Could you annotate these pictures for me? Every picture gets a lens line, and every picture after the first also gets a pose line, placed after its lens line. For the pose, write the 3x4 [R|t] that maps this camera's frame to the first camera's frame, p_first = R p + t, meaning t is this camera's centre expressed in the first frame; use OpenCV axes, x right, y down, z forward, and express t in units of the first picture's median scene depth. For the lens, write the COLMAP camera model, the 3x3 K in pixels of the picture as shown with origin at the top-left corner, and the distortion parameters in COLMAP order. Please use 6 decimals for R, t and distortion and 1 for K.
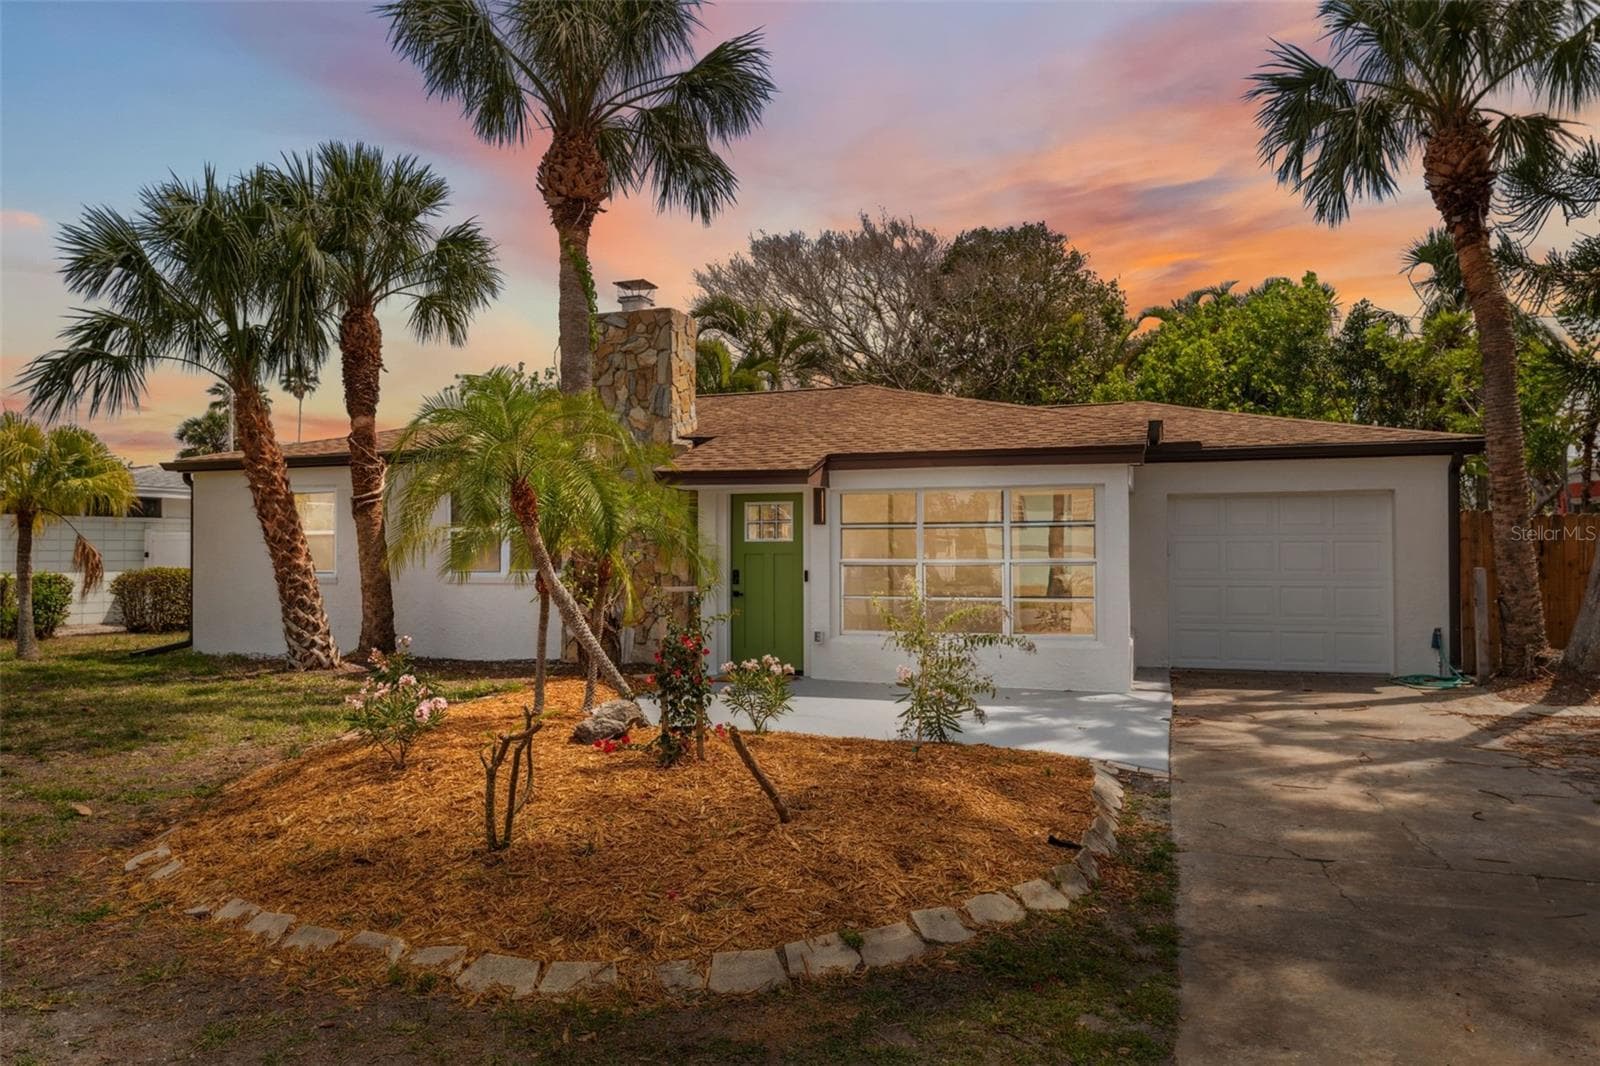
lens RADIAL K [[1078.9, 0, 799.3], [0, 1078.9, 532.0], [0, 0, 1]] dist [0.003183, 0.001811]
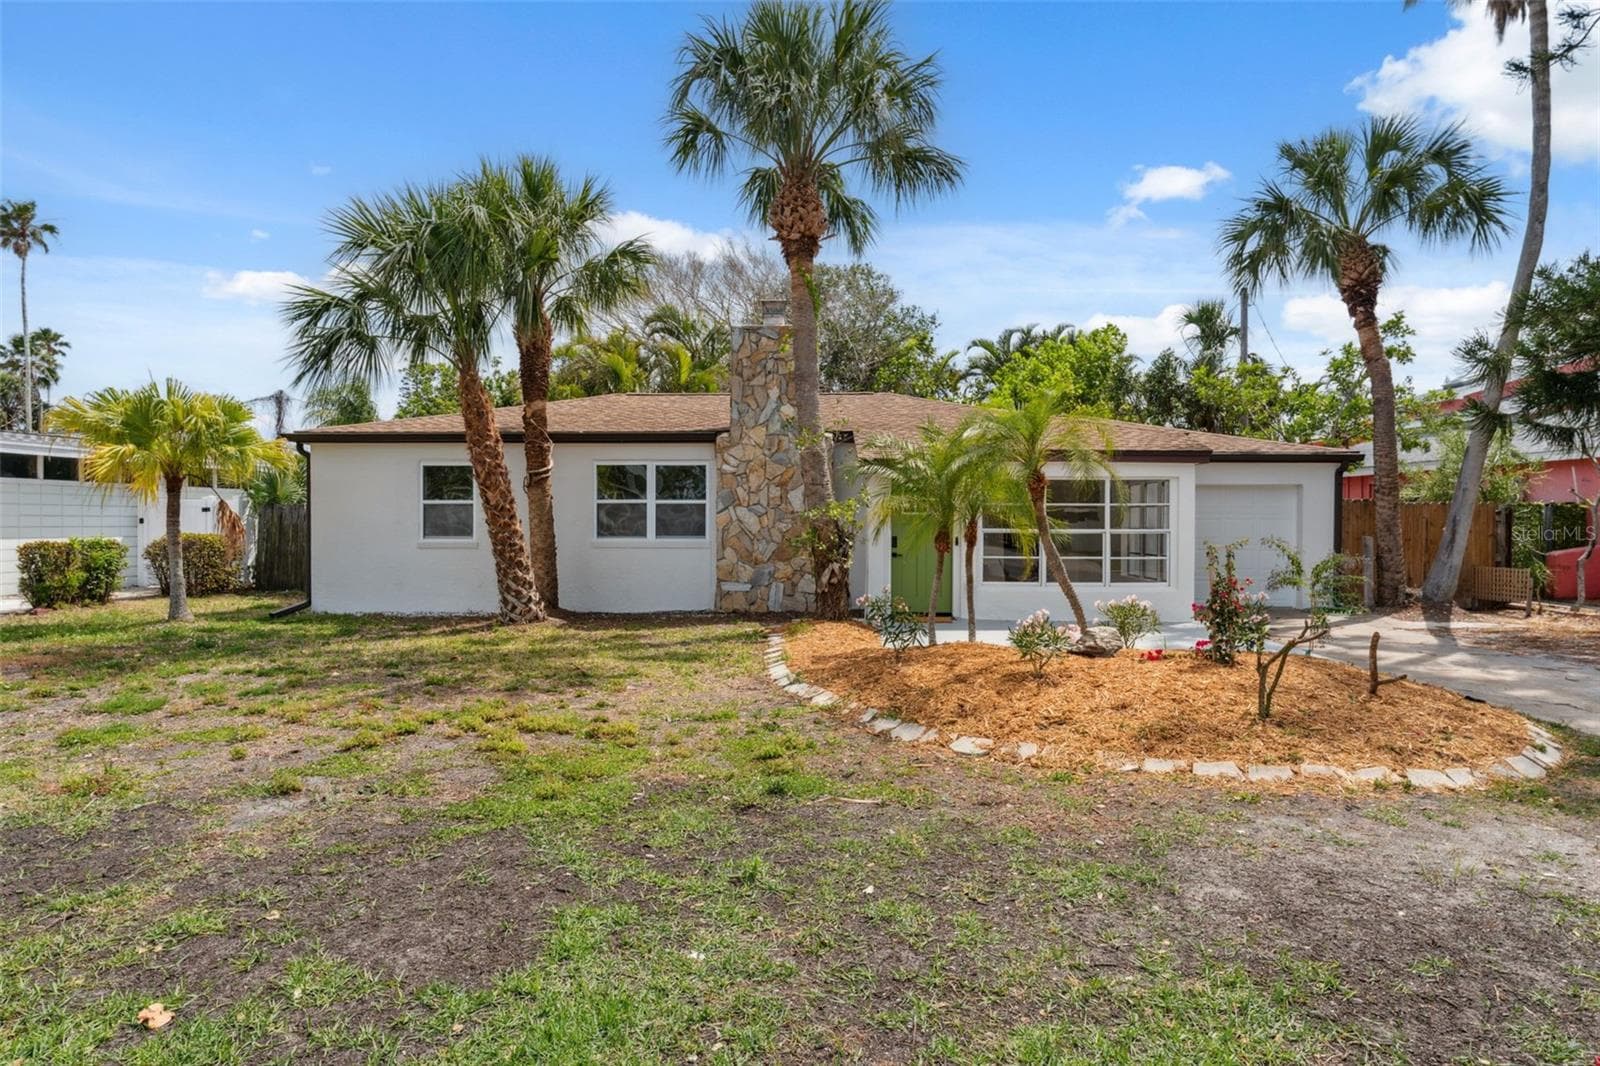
lens RADIAL K [[915.0, 0, 798.1], [0, 915.0, 532.2], [0, 0, 1]] dist [0.004353, -0.000293]
pose [[0.953661, 0.005302, 0.300837, -0.472272], [-0.013253, 0.999615, 0.024394, 0.004773], [-0.300592, -0.027251, 0.953363, -0.006396]]
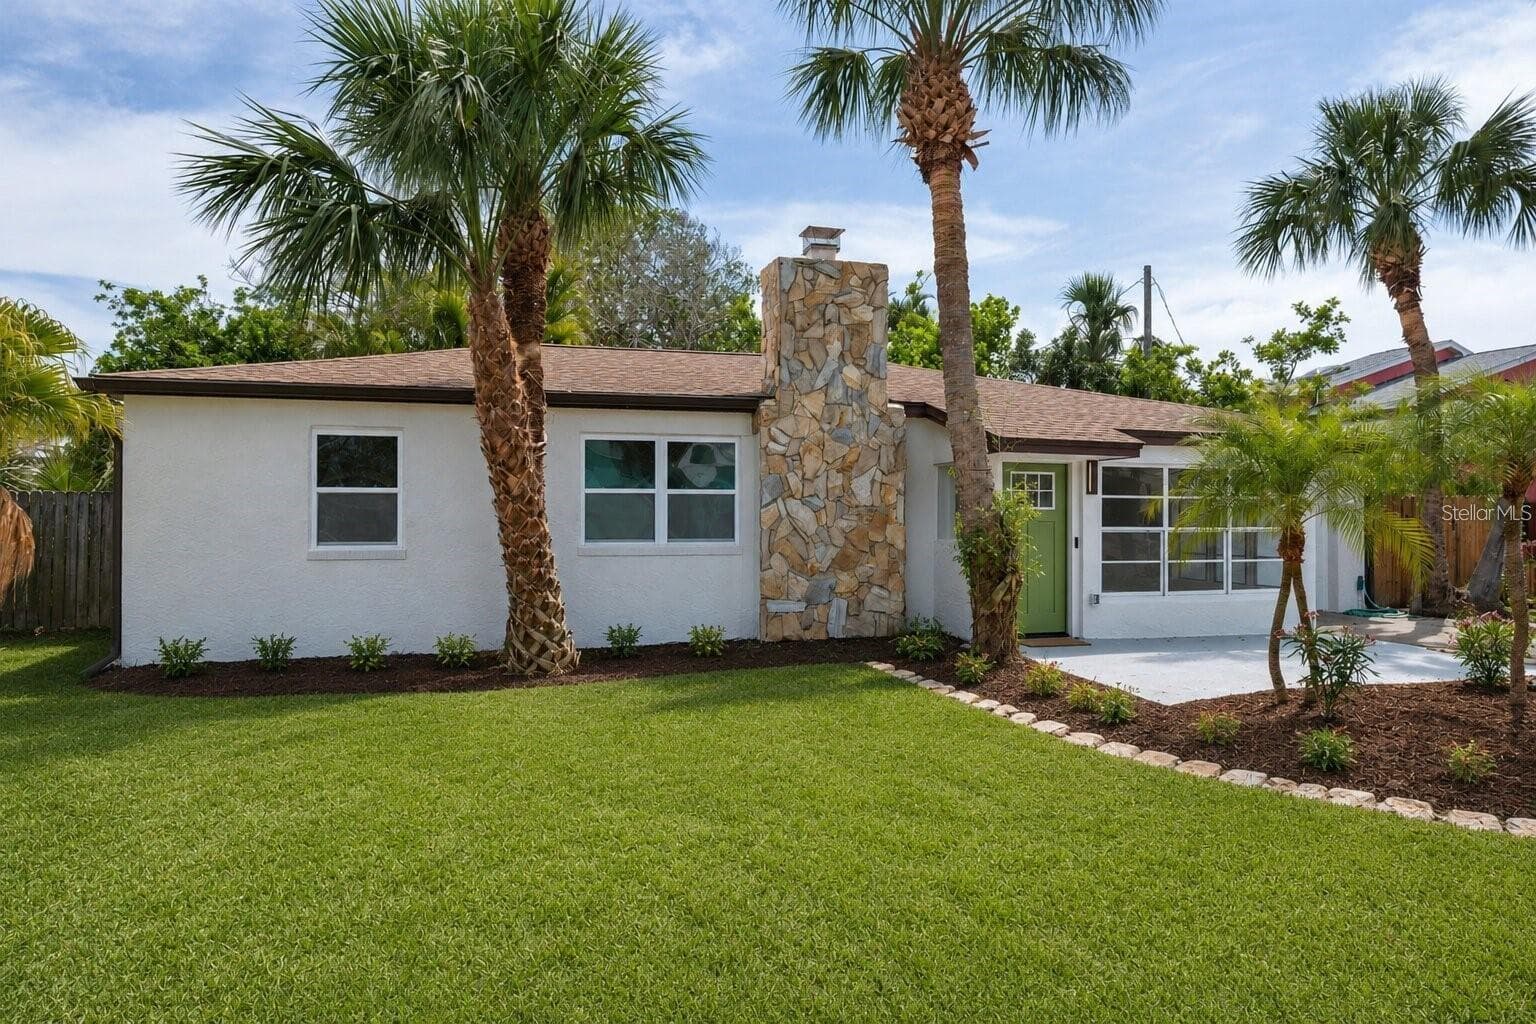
lens RADIAL K [[1022.9, 0, 770.2], [0, 1022.9, 515.0], [0, 0, 1]] dist [0.015960, 0.001824]
pose [[0.817078, 0.007019, 0.576485, -0.752787], [-0.015534, 0.999831, 0.009844, 0.007718], [-0.576318, -0.016999, 0.817049, 0.322184]]
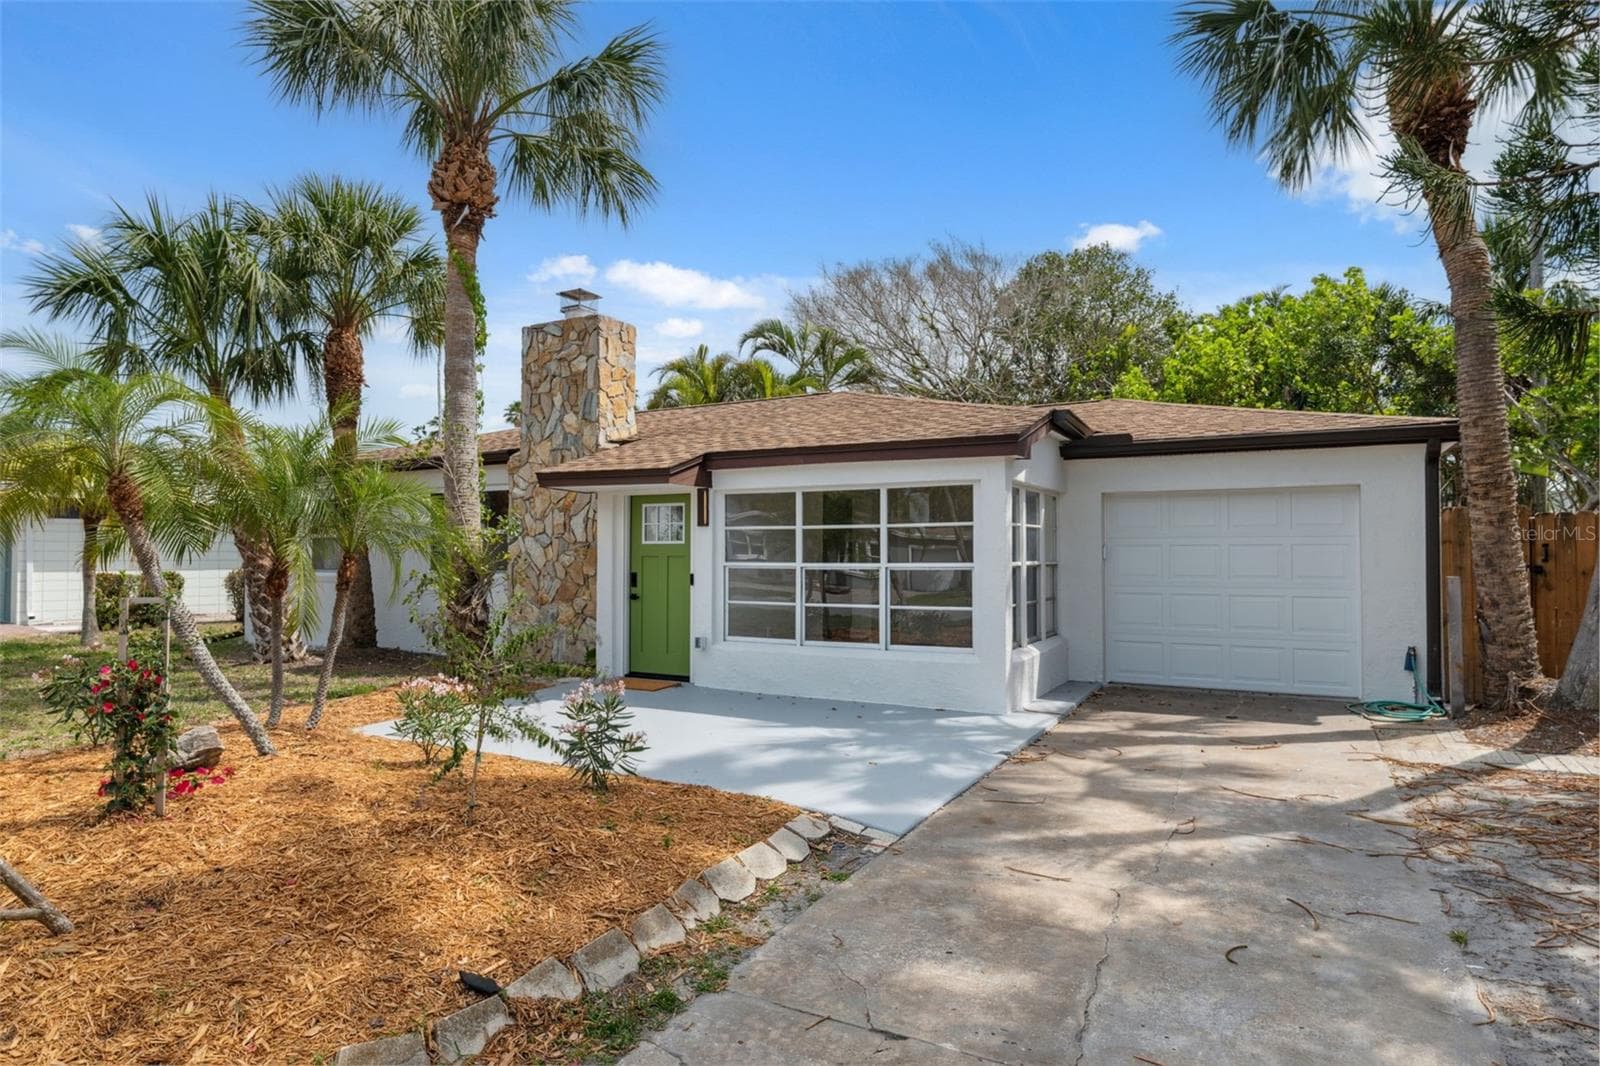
lens RADIAL K [[915.0, 0, 796.1], [0, 915.0, 532.8], [0, 0, 1]] dist [0.004353, -0.000293]
pose [[0.984927, -0.000559, -0.172968, 0.220701], [-0.000362, 0.999986, -0.005298, 0.002956], [0.172969, 0.005280, 0.984913, 0.189888]]
